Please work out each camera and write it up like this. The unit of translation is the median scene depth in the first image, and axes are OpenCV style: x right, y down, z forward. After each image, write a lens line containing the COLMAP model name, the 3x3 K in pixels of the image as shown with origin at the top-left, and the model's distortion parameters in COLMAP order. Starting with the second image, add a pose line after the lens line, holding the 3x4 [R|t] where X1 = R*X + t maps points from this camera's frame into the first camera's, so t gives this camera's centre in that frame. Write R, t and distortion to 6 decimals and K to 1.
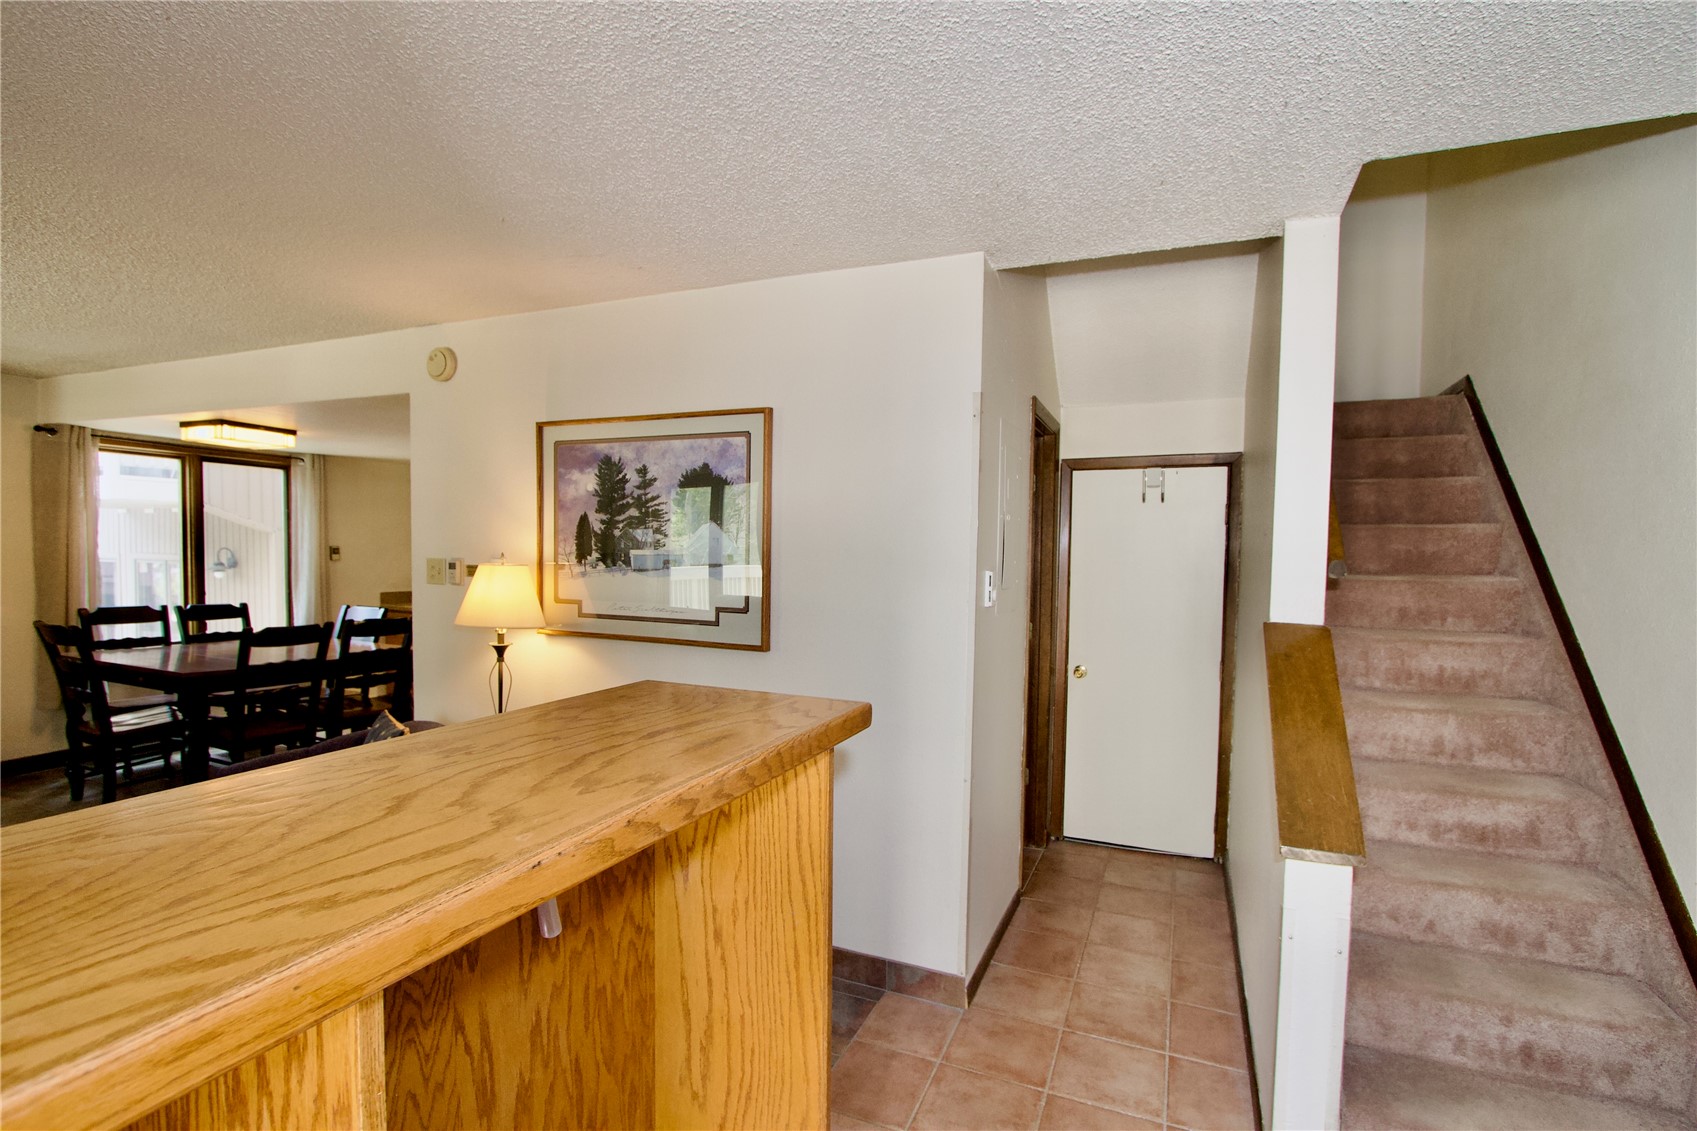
lens RADIAL K [[788.8, 0, 849.2], [0, 788.8, 584.6], [0, 0, 1]] dist [-0.015046, 0.000744]
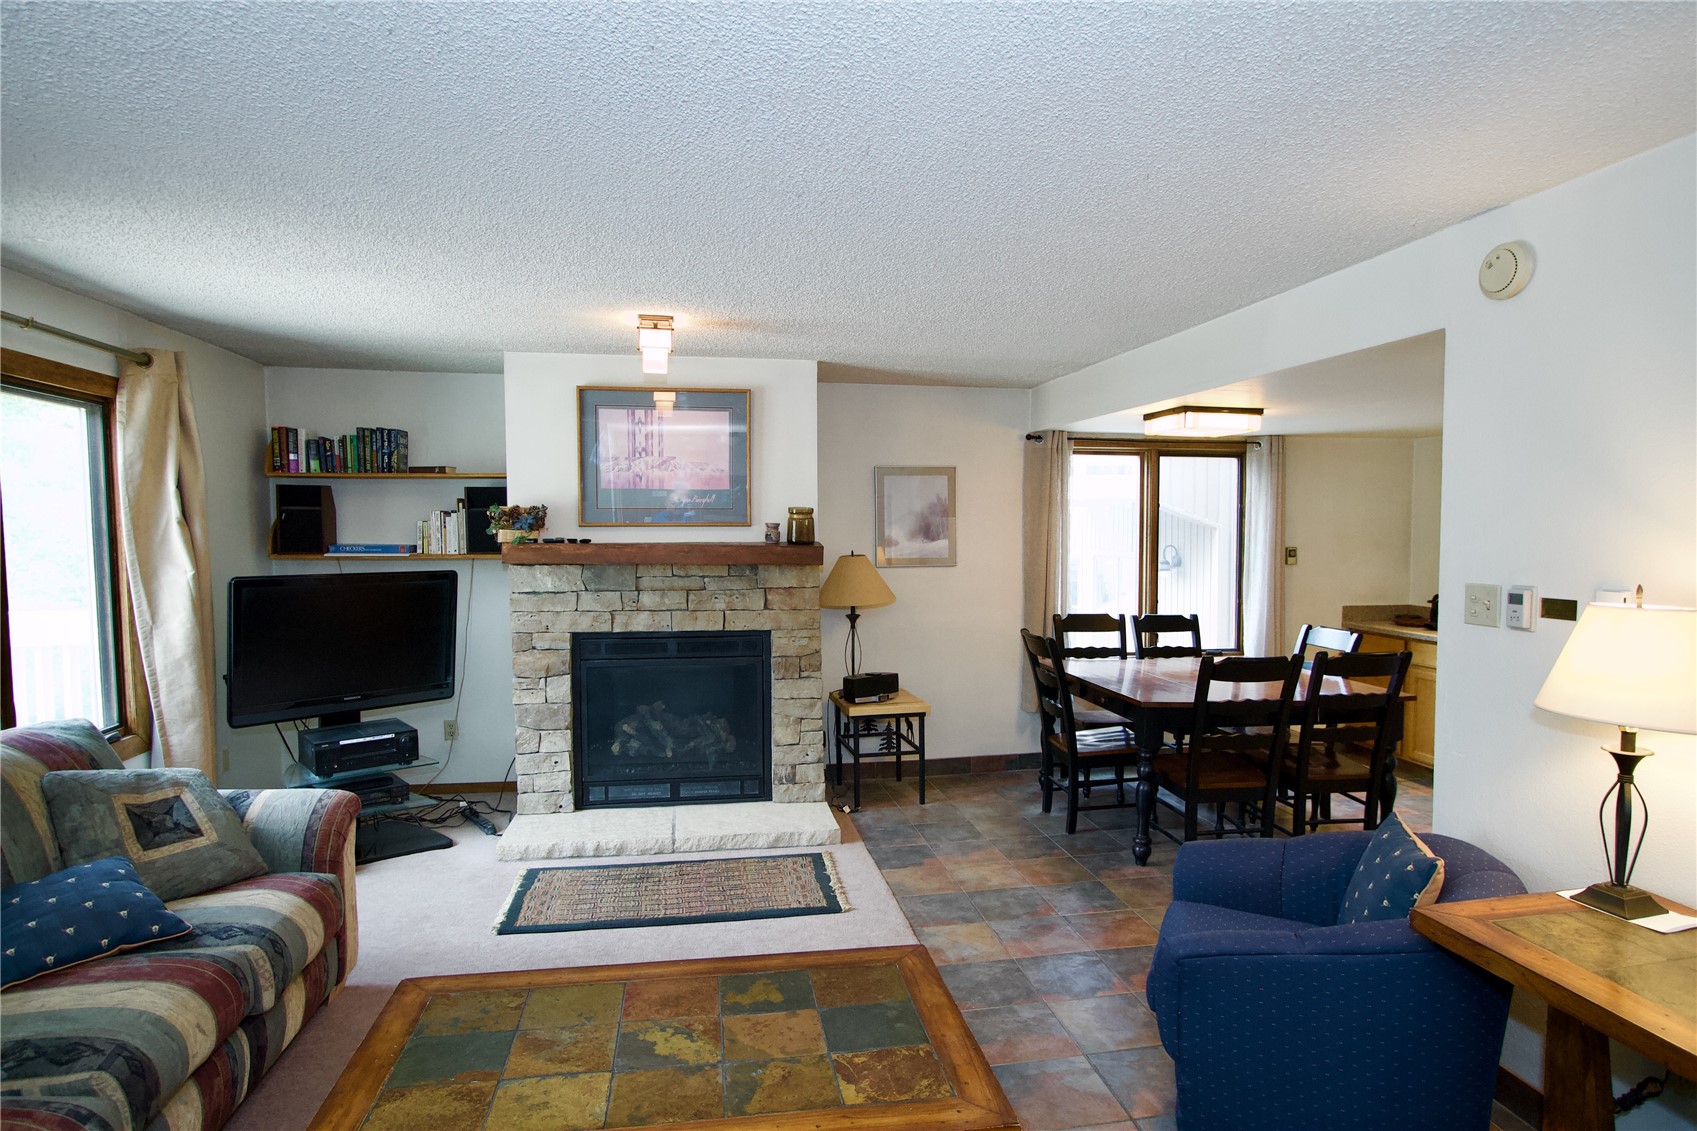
lens RADIAL K [[942.3, 0, 848.1], [0, 942.3, 587.8], [0, 0, 1]] dist [-0.020410, 0.001526]
pose [[0.546809, 0.033087, -0.836603, -0.133430], [-0.024343, 0.999425, 0.023616, -0.026754], [0.836903, 0.007452, 0.547300, 0.125119]]
